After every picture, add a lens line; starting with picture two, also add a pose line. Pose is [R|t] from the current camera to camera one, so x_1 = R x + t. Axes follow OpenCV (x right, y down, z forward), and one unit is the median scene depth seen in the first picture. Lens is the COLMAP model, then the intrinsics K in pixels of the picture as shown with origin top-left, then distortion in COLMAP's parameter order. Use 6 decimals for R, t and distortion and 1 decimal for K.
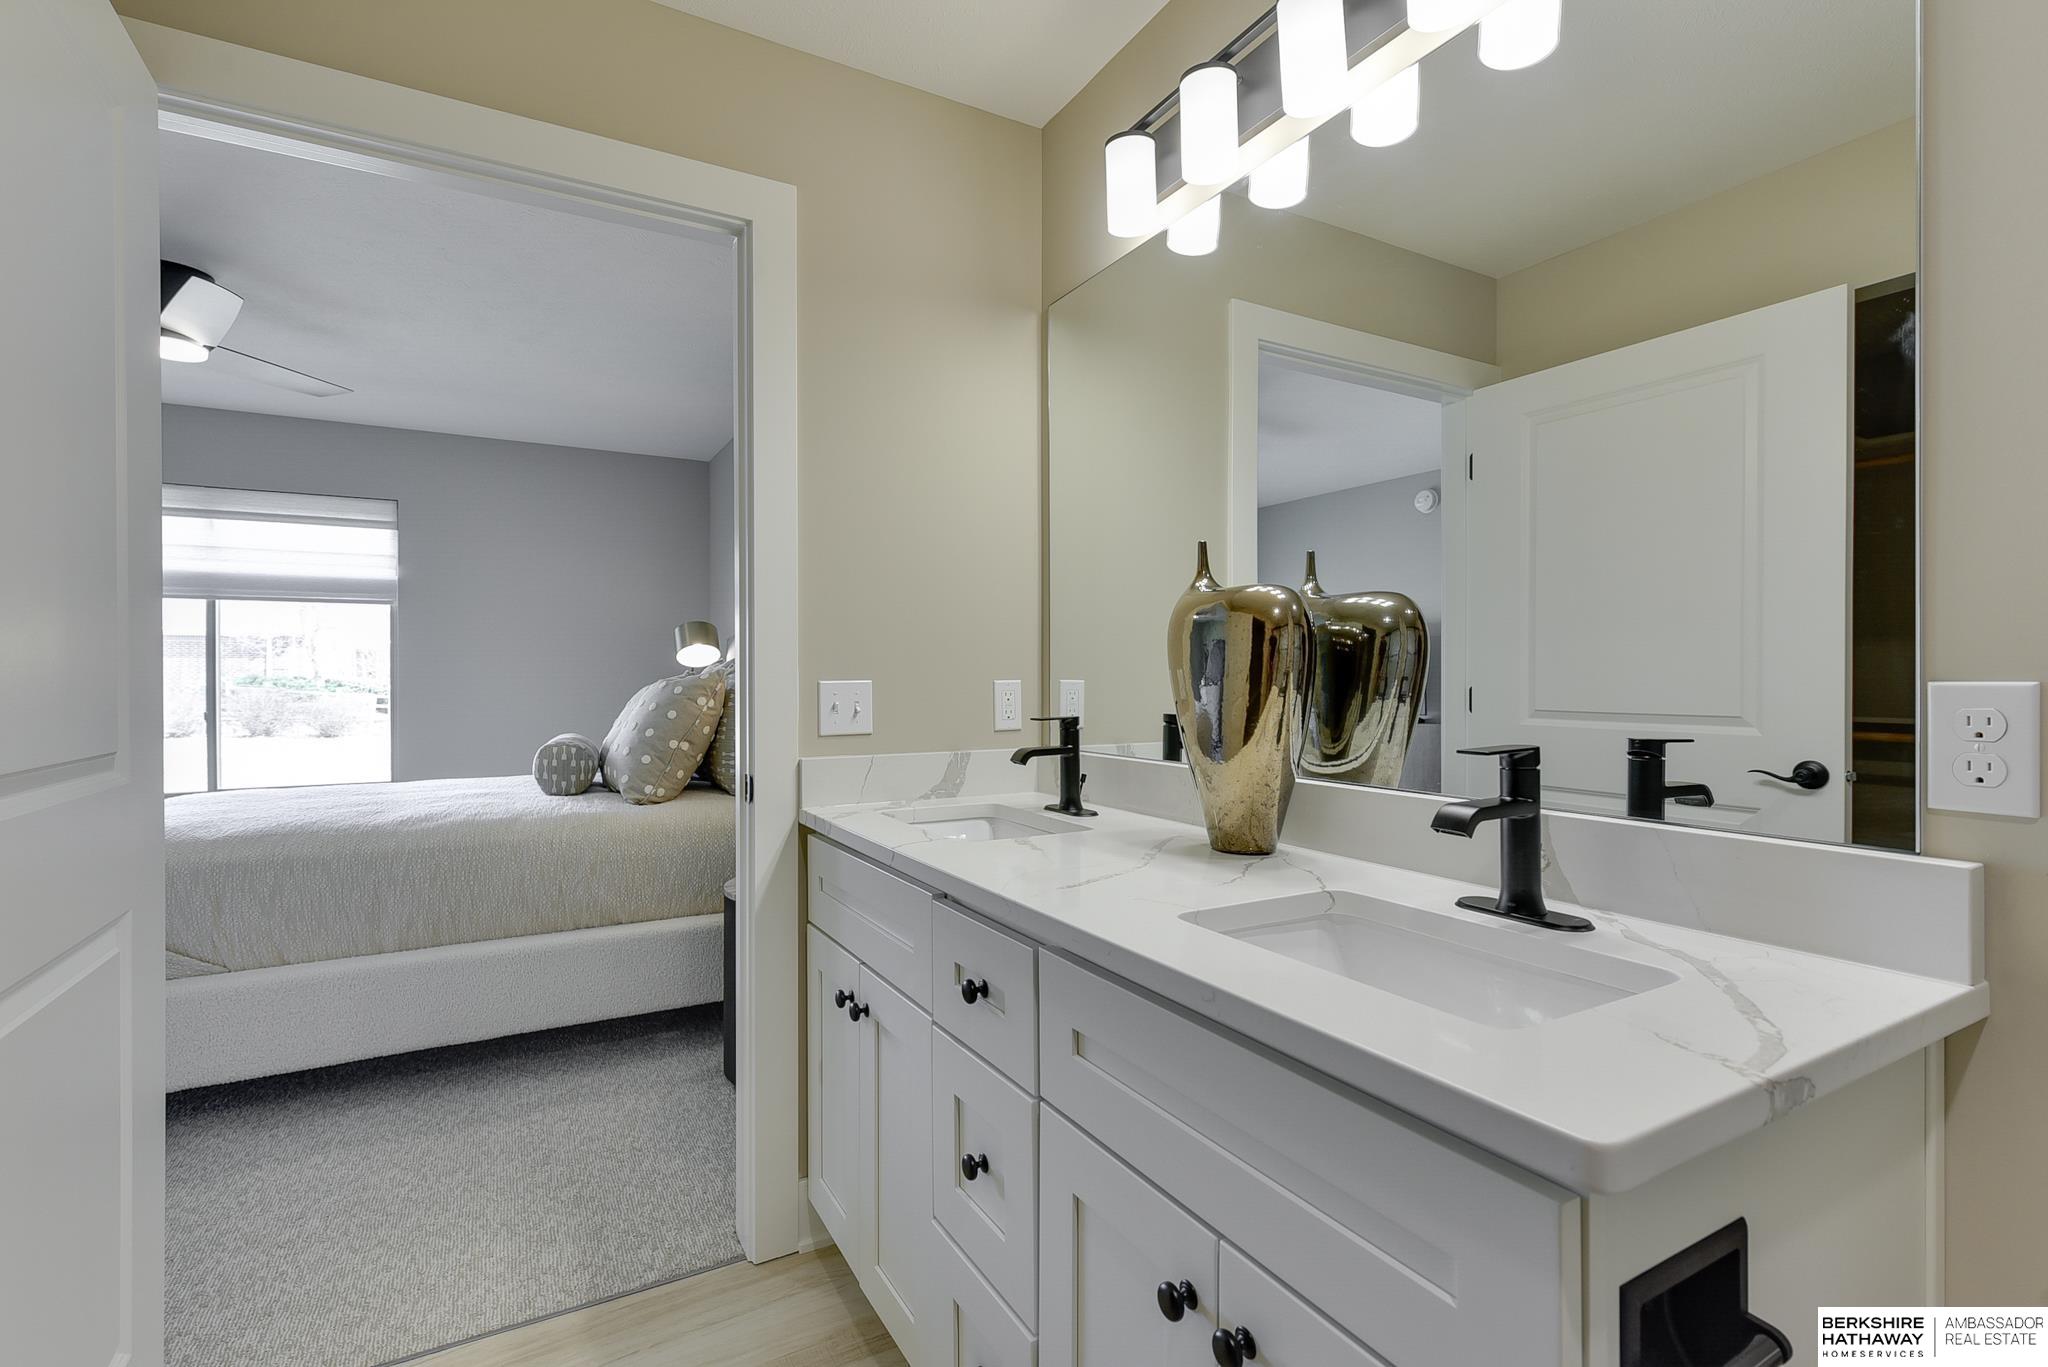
lens RADIAL K [[929.2, 0, 1023.2], [0, 929.2, 693.9], [0, 0, 1]] dist [0.001716, -0.000026]
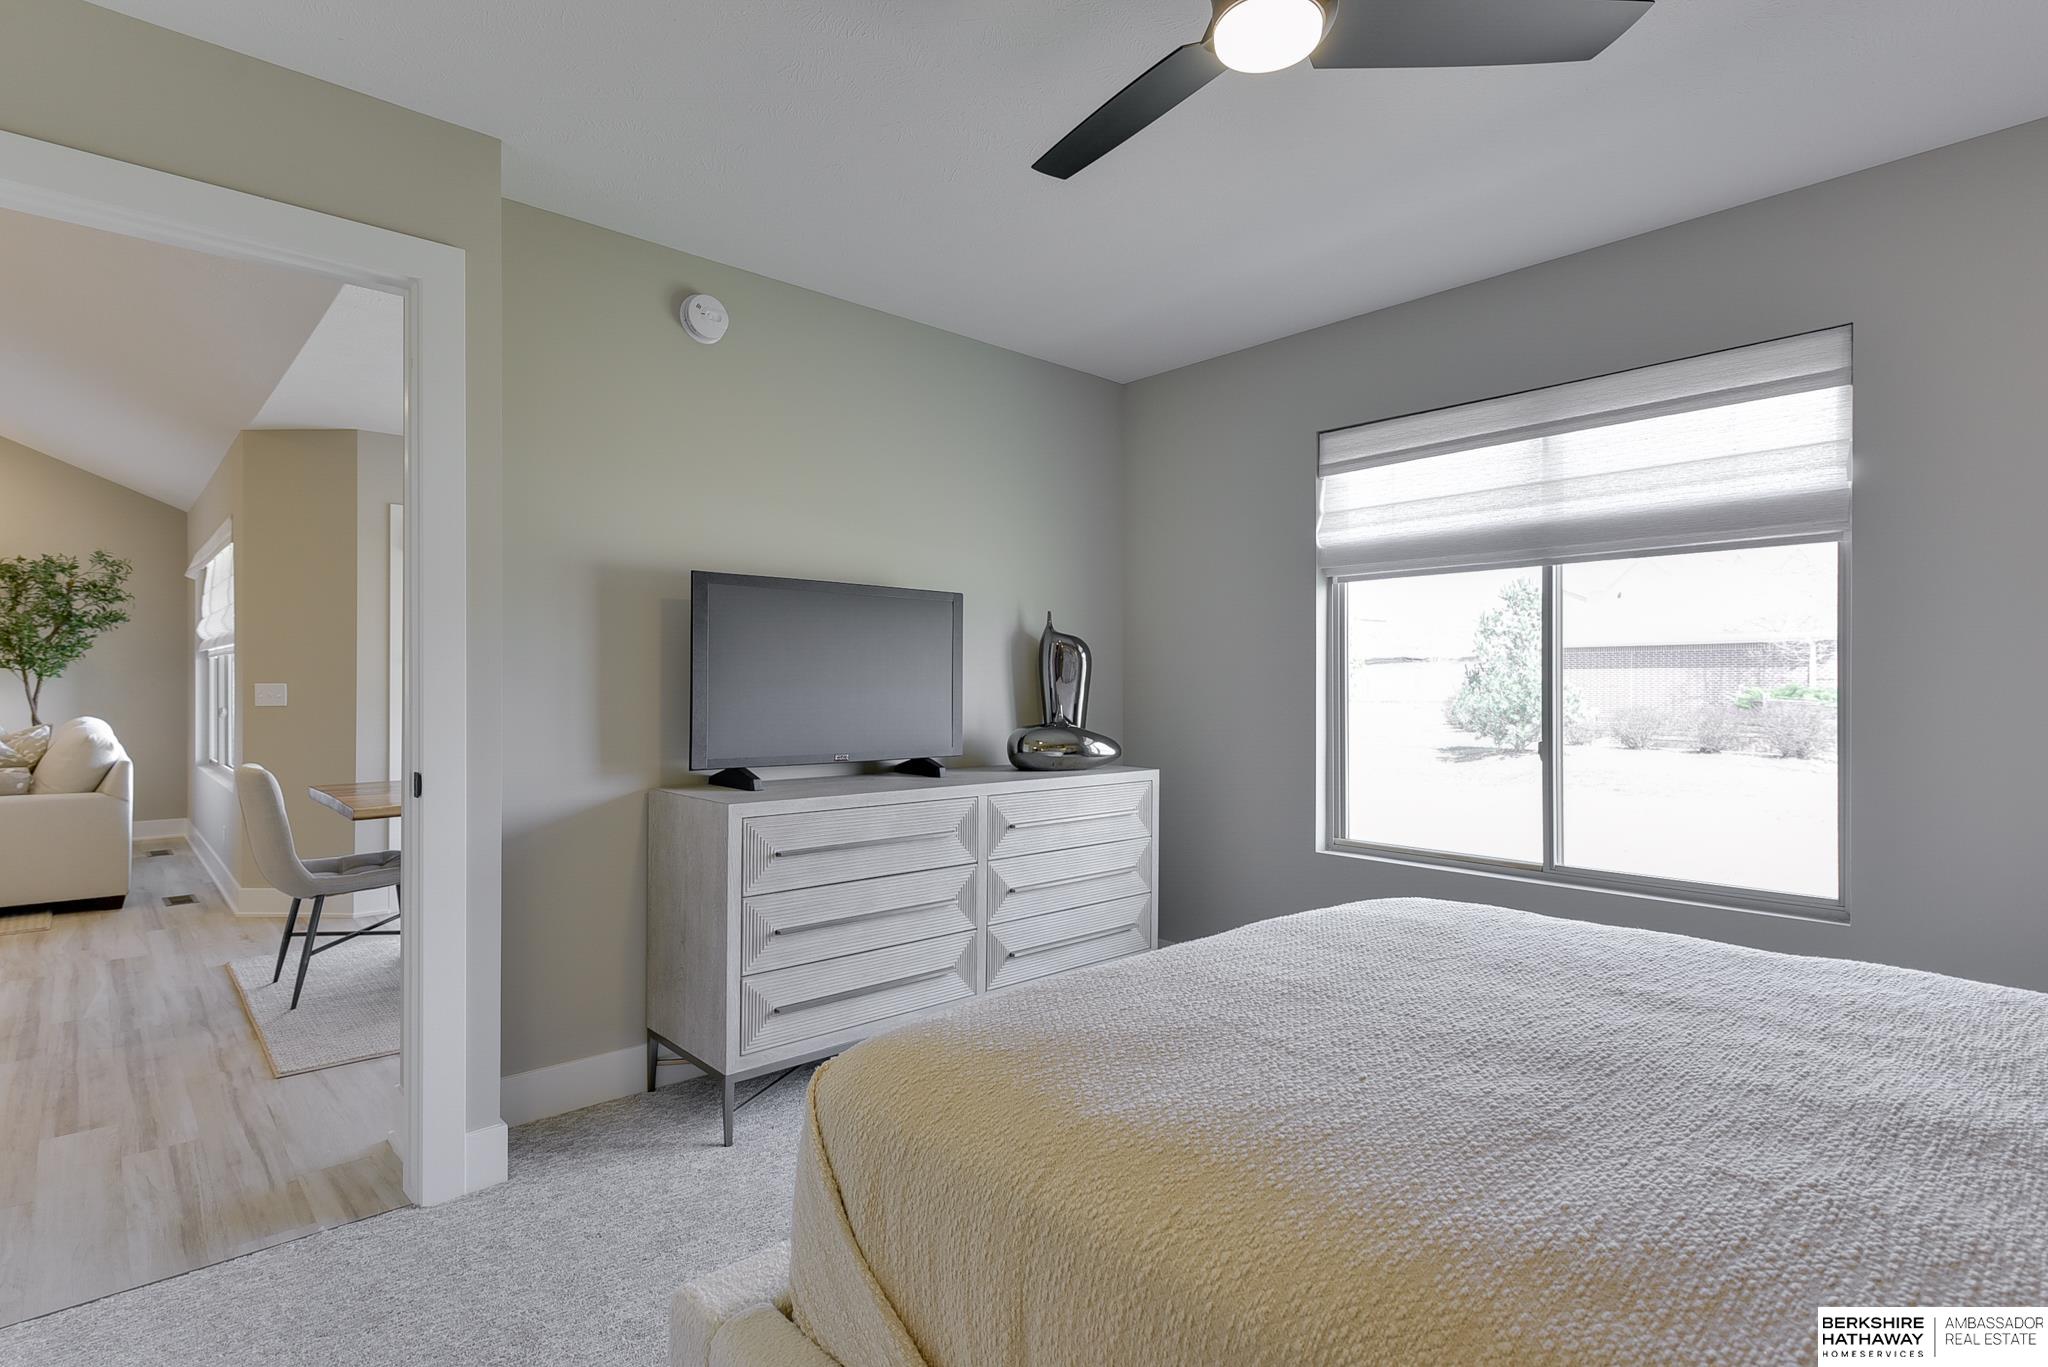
lens RADIAL K [[1035.8, 0, 1035.3], [0, 1035.8, 686.7], [0, 0, 1]] dist [-0.006155, -0.000701]
pose [[0.226073, 0.002916, -0.974106, -0.245248], [-0.022097, 0.999754, -0.002135, -0.008513], [0.973860, 0.022007, 0.226082, 0.468051]]
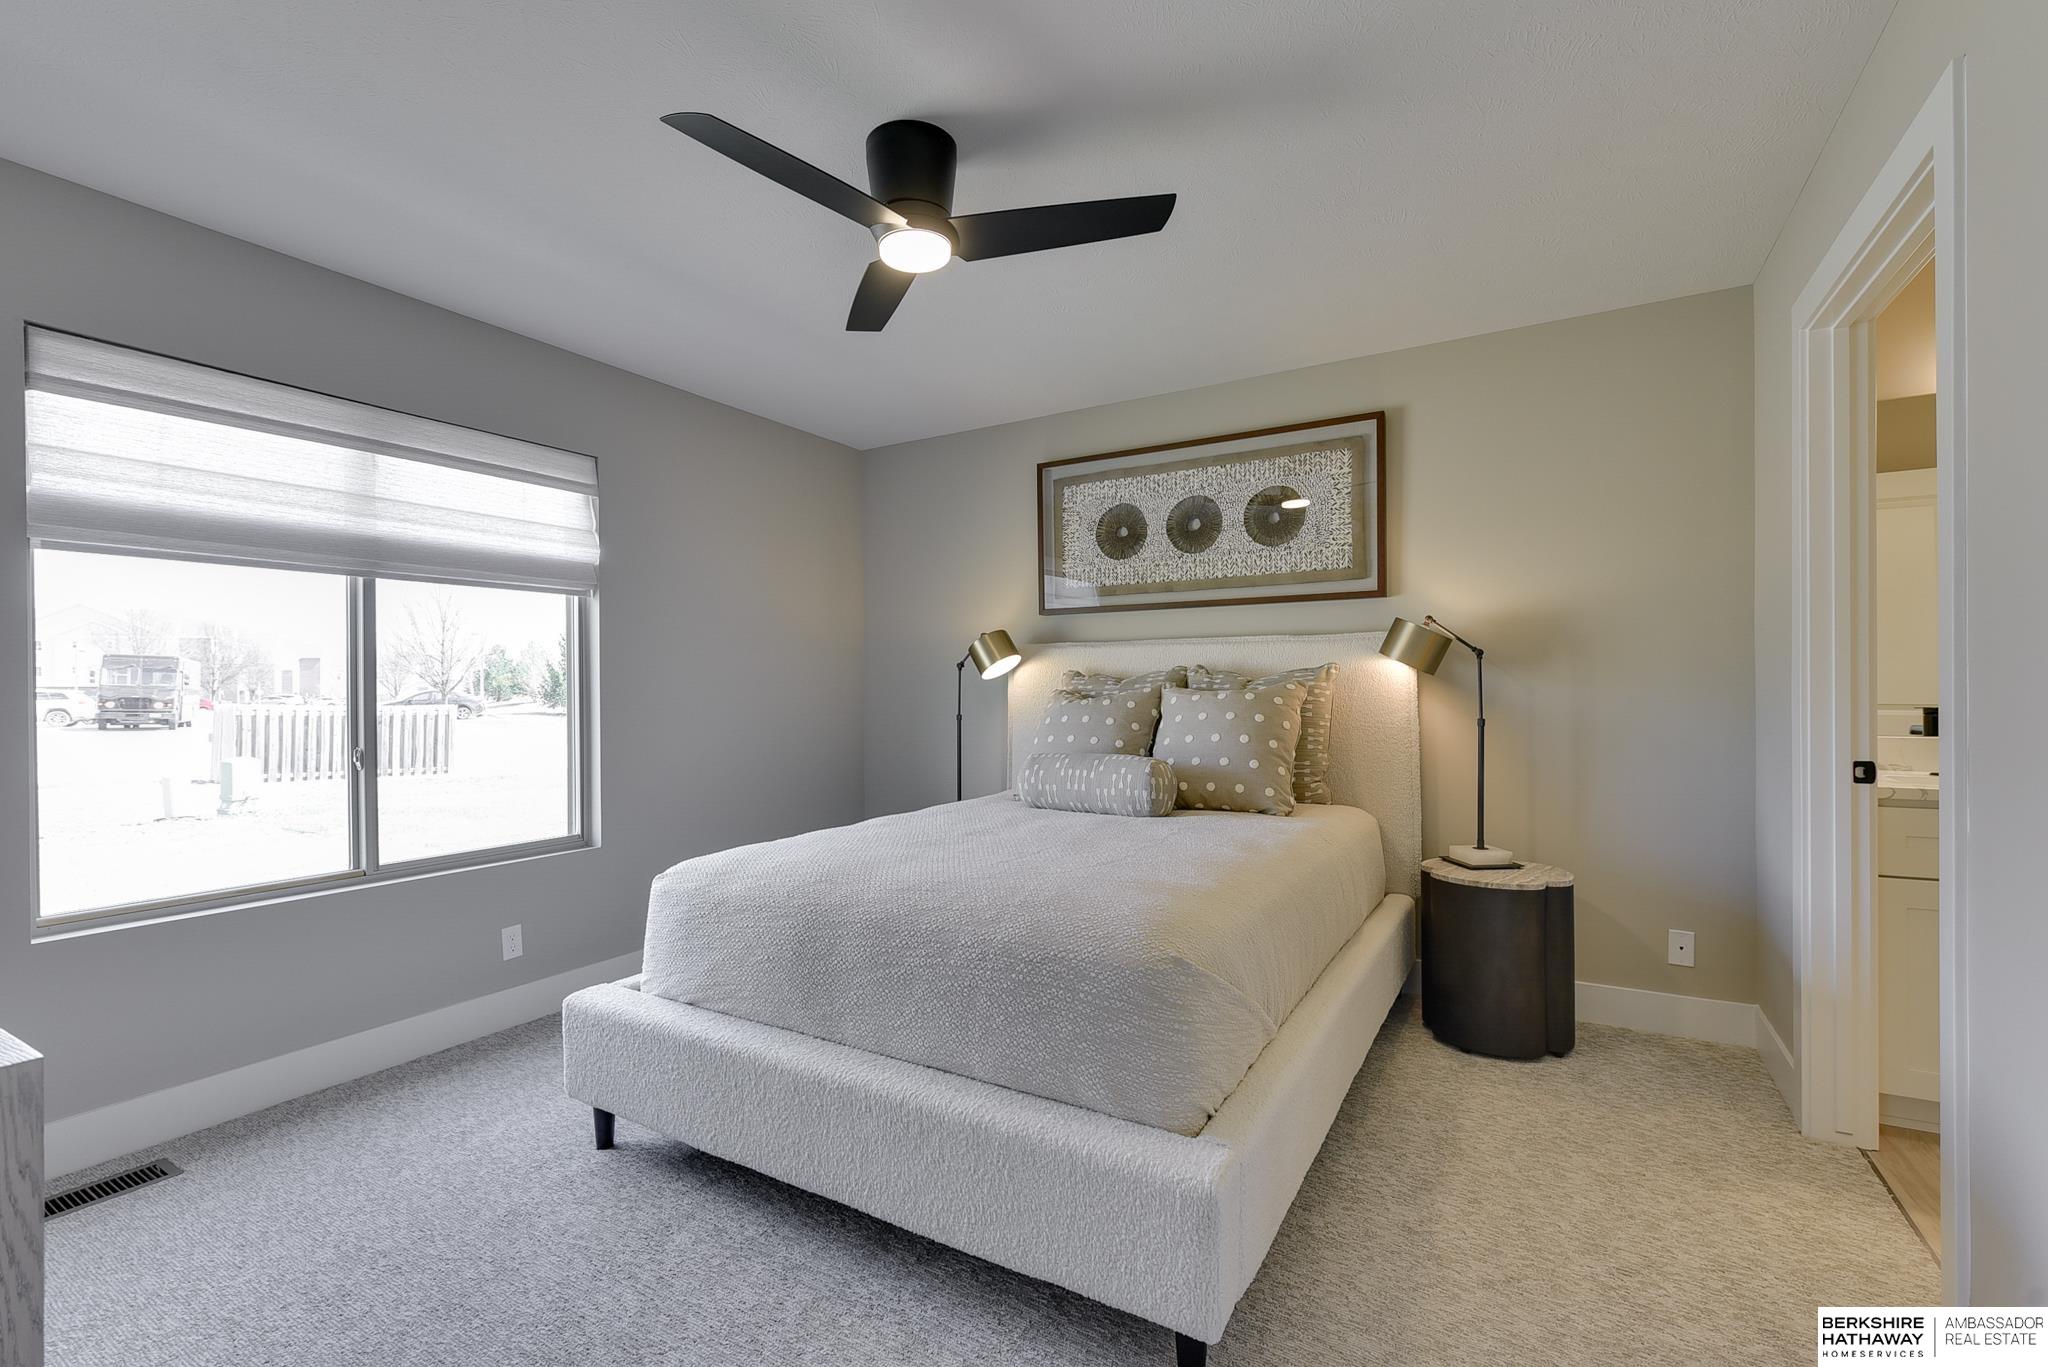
lens RADIAL K [[929.2, 0, 1013.9], [0, 929.2, 684.0], [0, 0, 1]] dist [0.001716, -0.000026]
pose [[0.863248, -0.003228, 0.504769, -0.758139], [0.018699, 0.999498, -0.025586, -0.000898], [-0.504433, 0.031526, 0.862875, 0.193721]]
